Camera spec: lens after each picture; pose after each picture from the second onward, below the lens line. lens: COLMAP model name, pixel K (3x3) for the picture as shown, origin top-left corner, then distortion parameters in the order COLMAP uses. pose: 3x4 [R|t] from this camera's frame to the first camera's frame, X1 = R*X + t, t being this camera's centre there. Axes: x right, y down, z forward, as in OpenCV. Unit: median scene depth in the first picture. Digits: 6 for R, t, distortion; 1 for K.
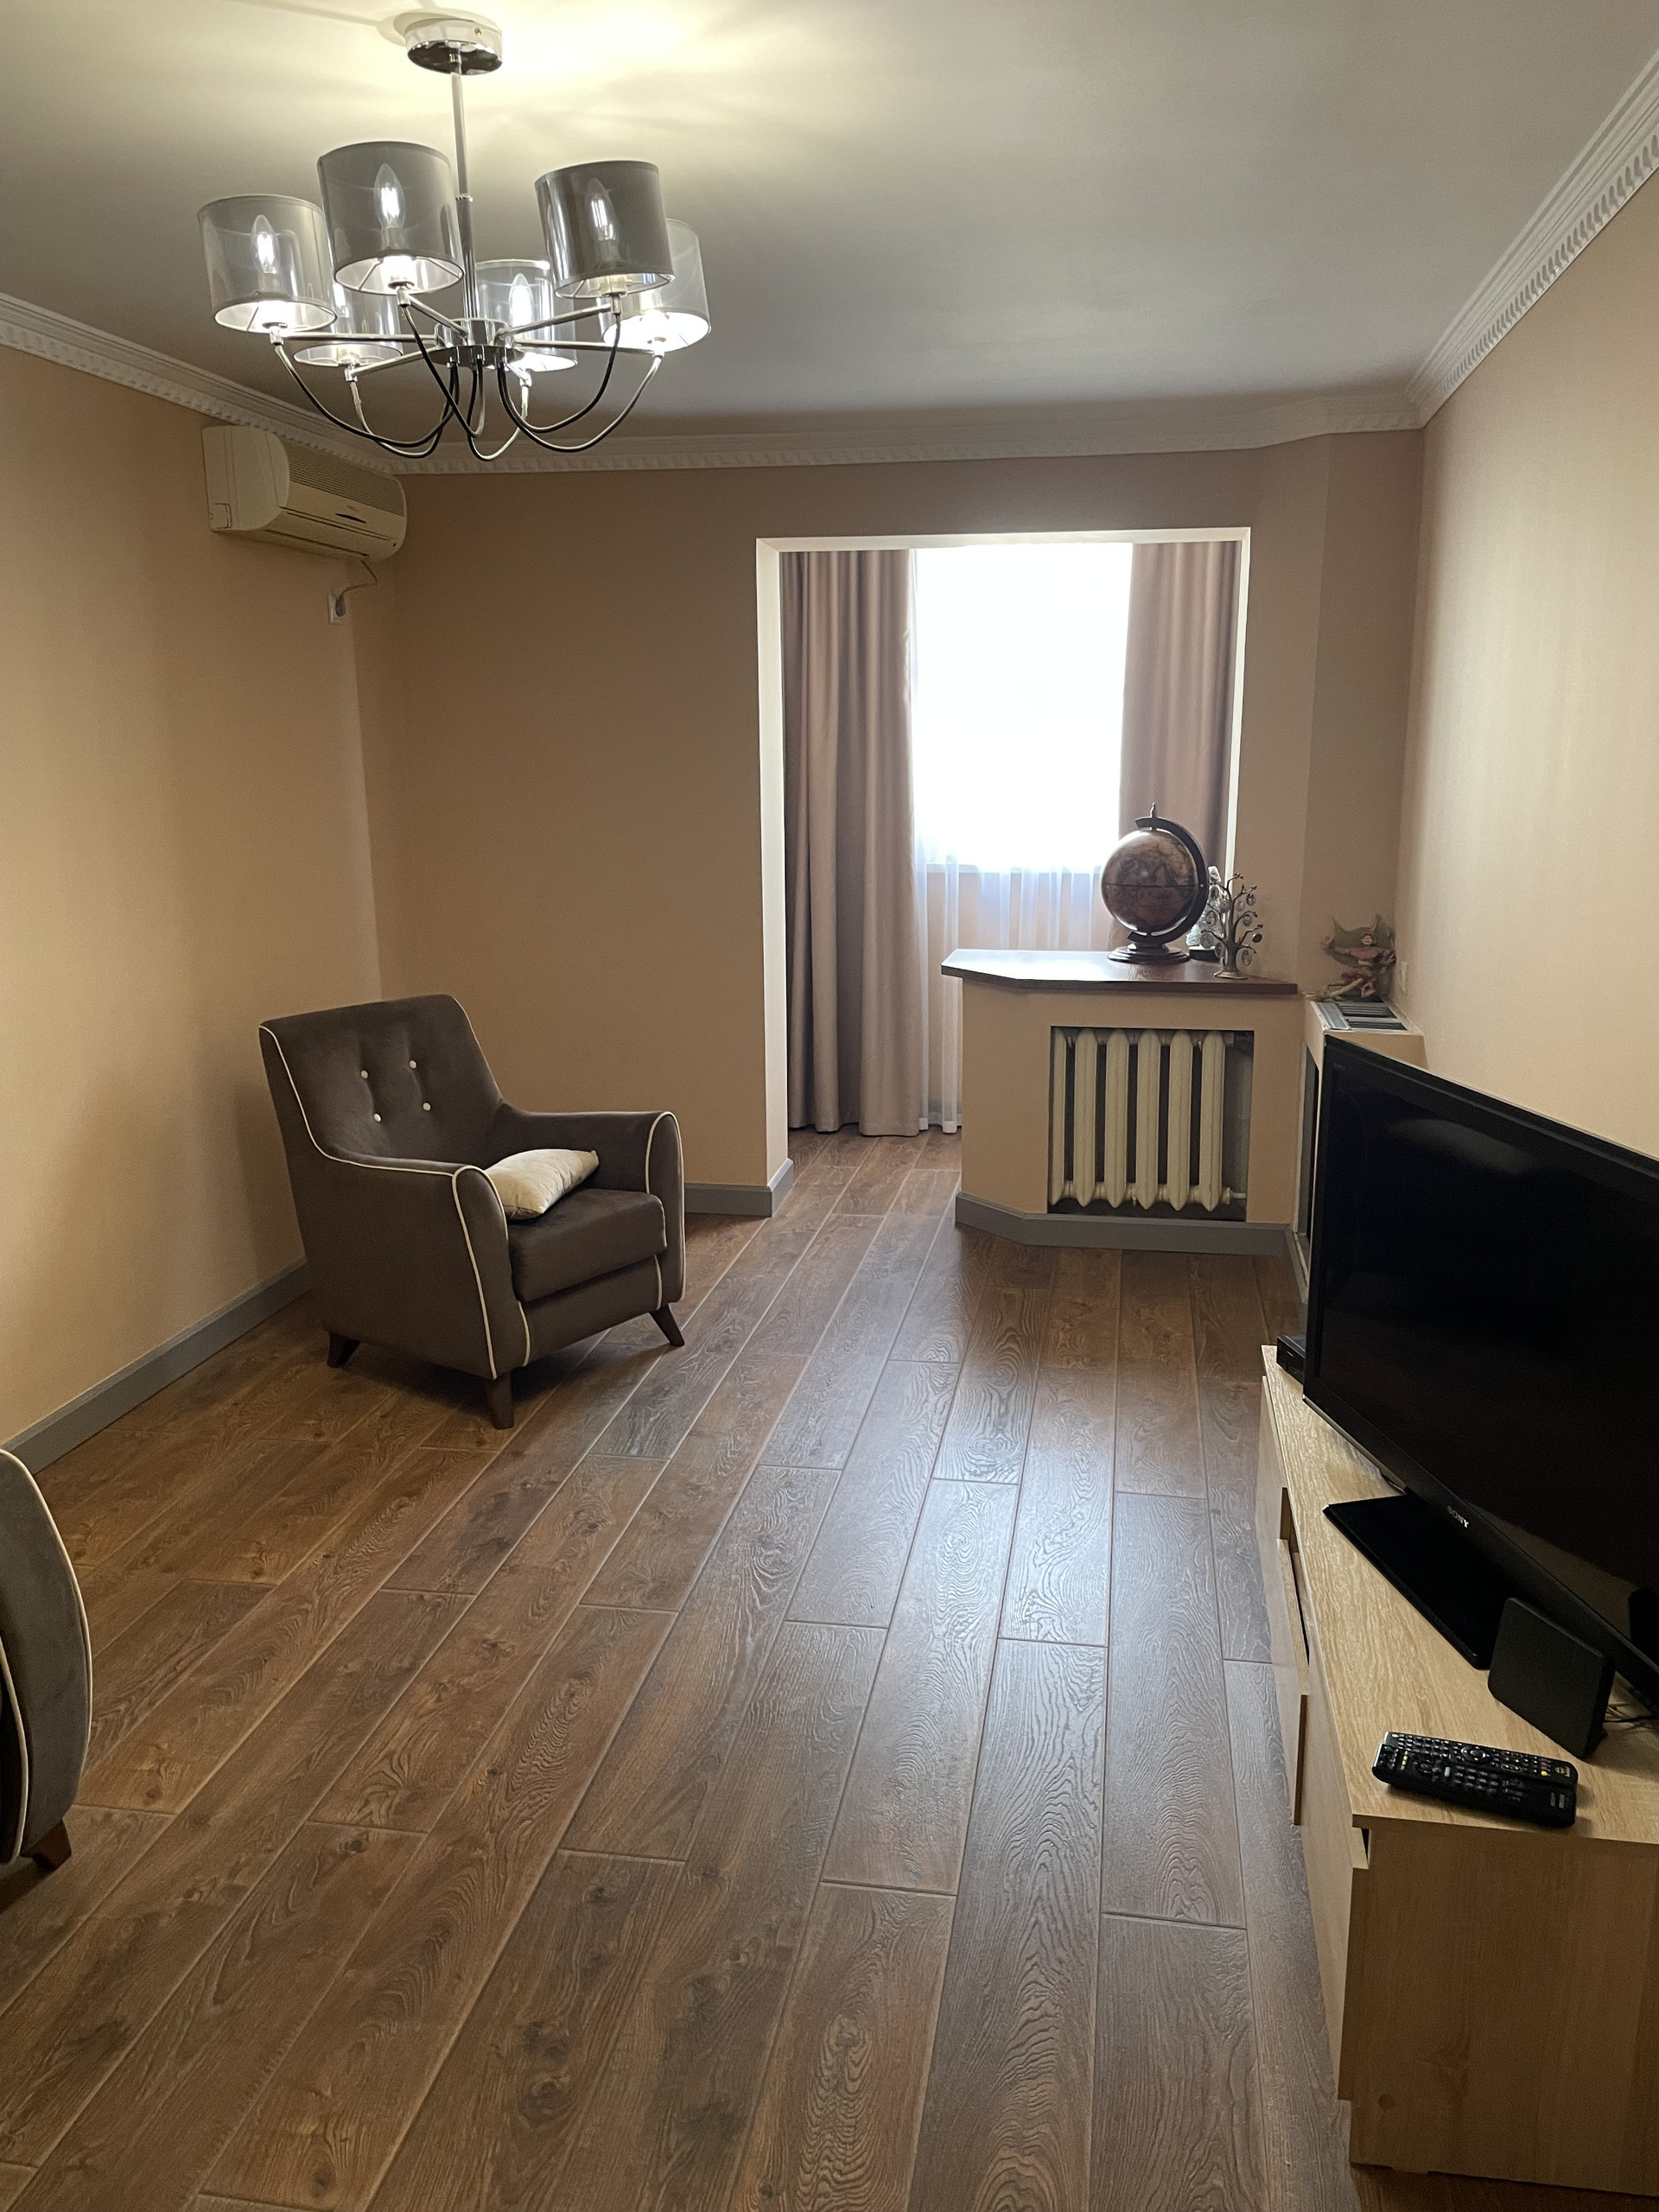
lens RADIAL K [[1677.2, 0, 829.5], [0, 1677.2, 1106.0], [0, 0, 1]] dist [0.083217, -0.108455]
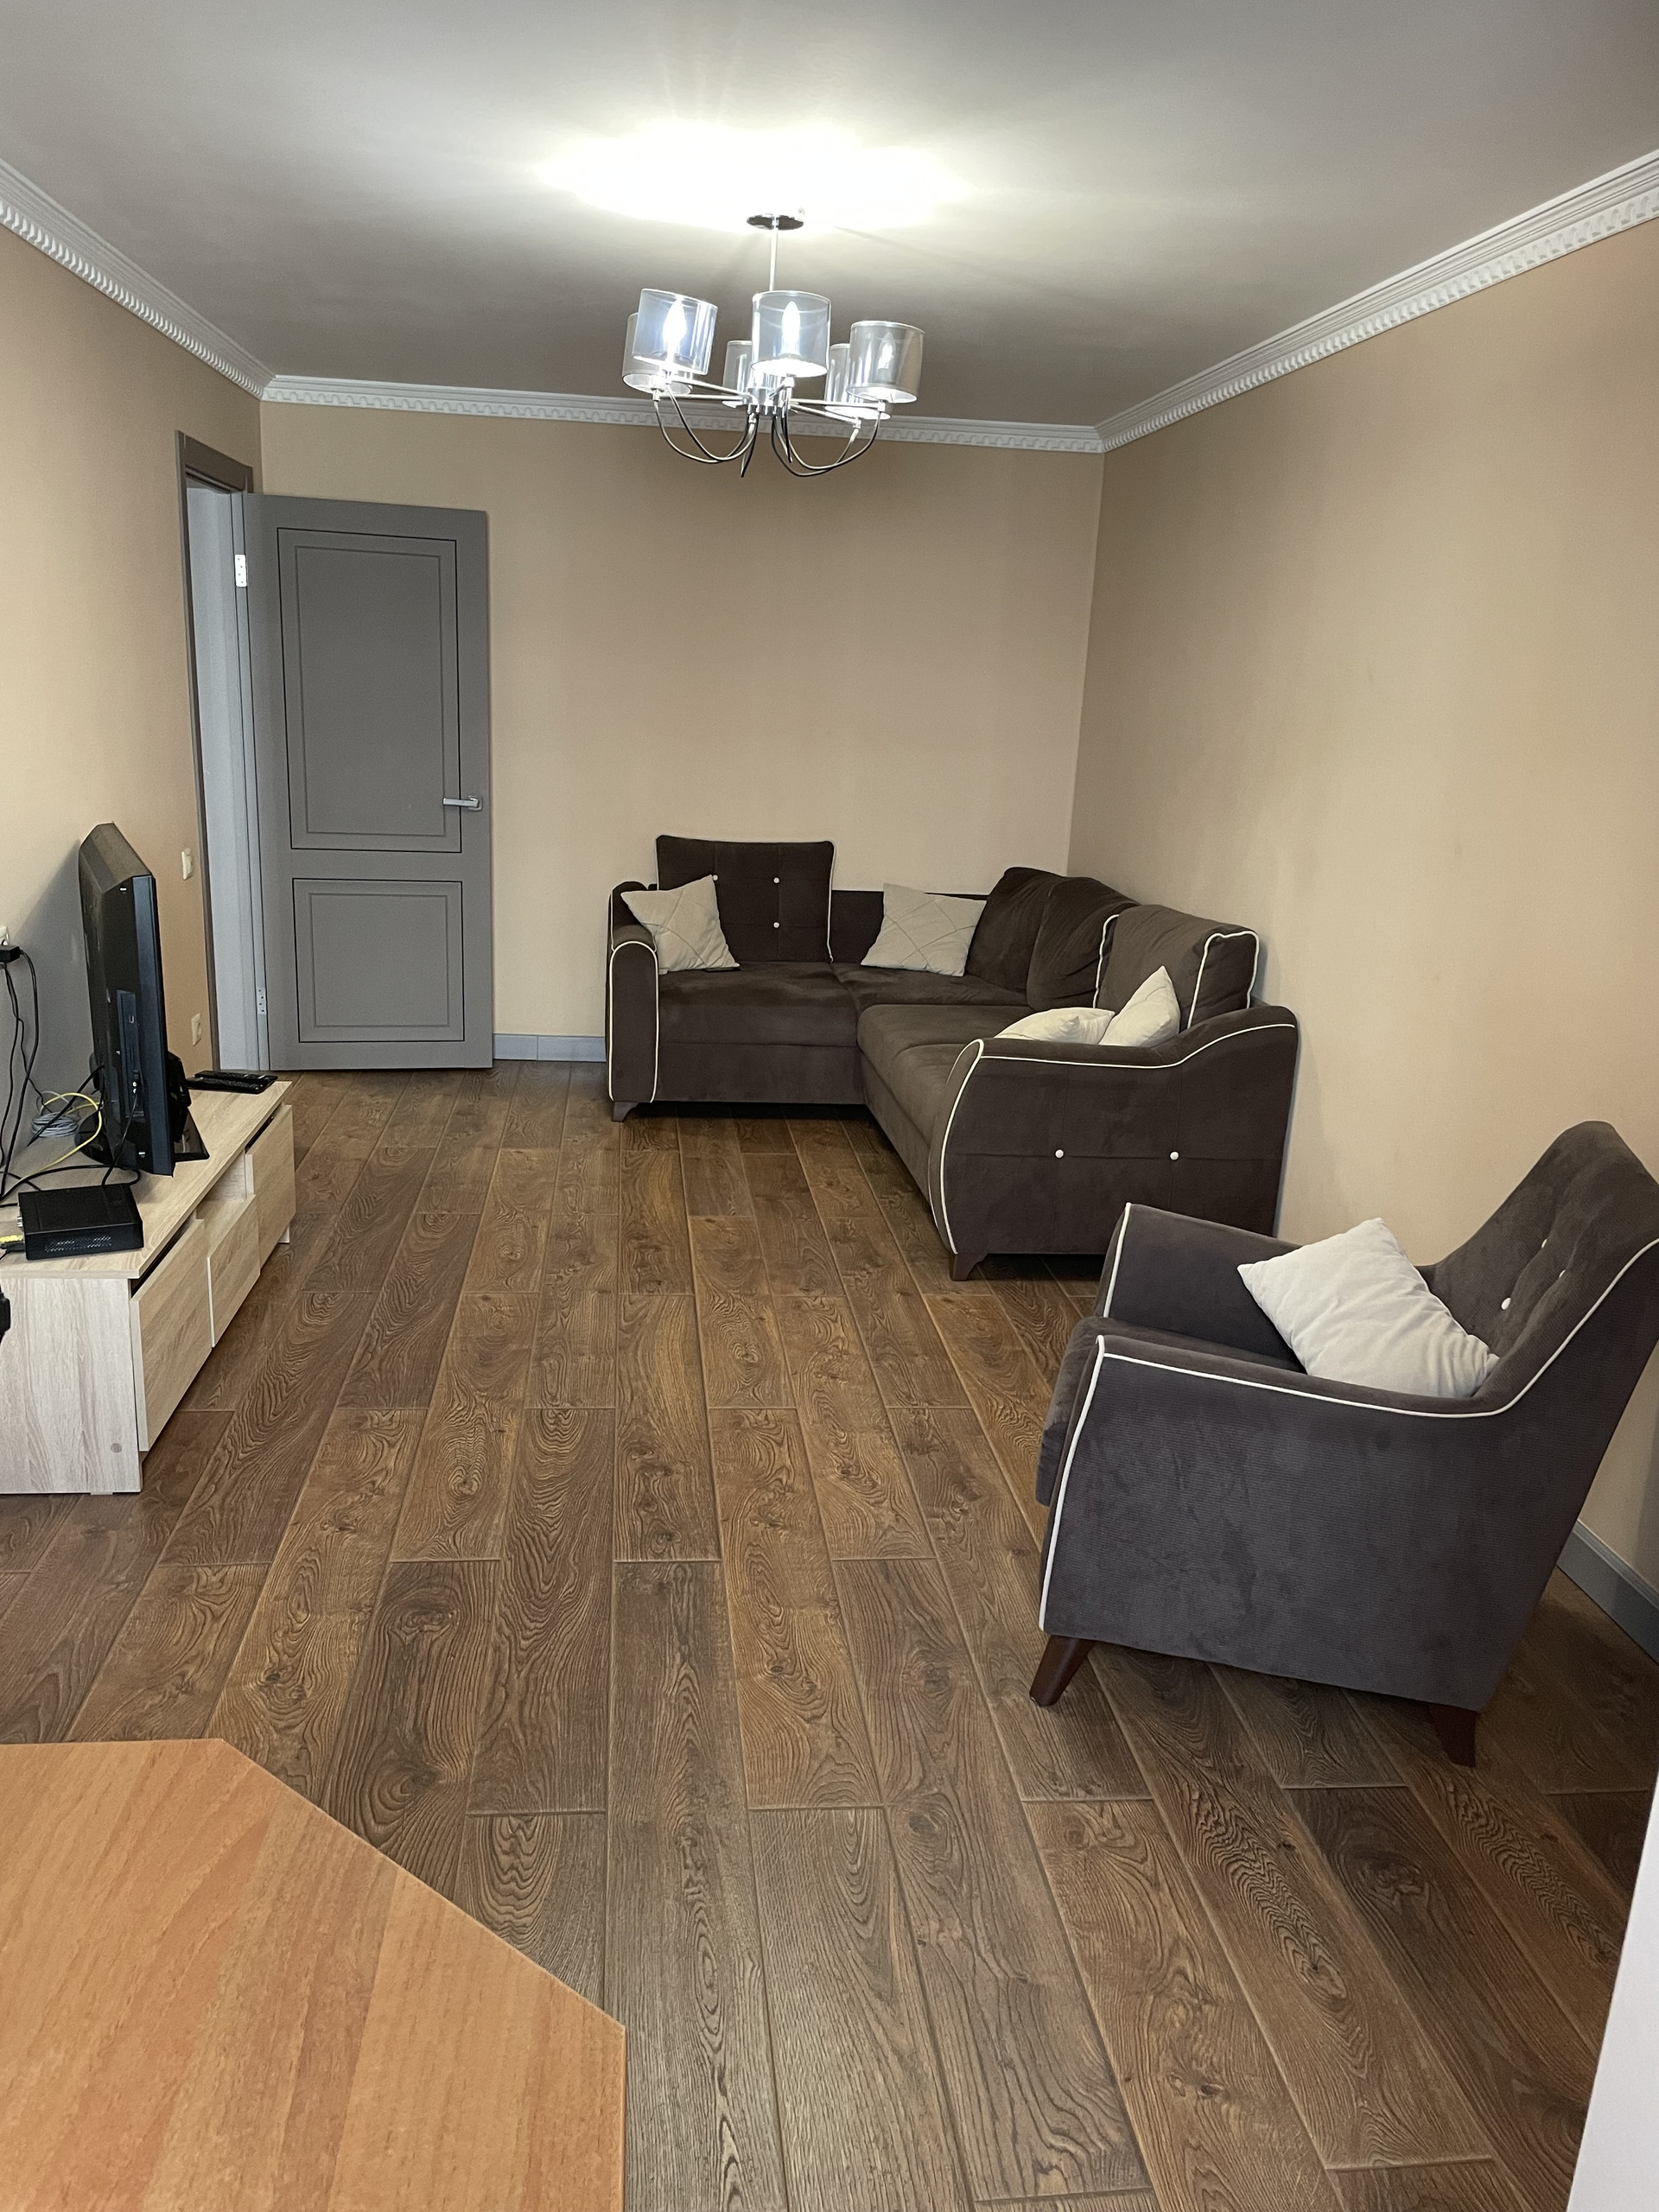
lens RADIAL K [[1677.2, 0, 829.5], [0, 1677.2, 1106.0], [0, 0, 1]] dist [0.083217, -0.108455]
pose [[-0.957027, 0.044225, -0.286608, 0.195260], [-0.091989, 0.890970, 0.444646, -0.523205], [0.275023, 0.451903, -0.848614, 2.400206]]
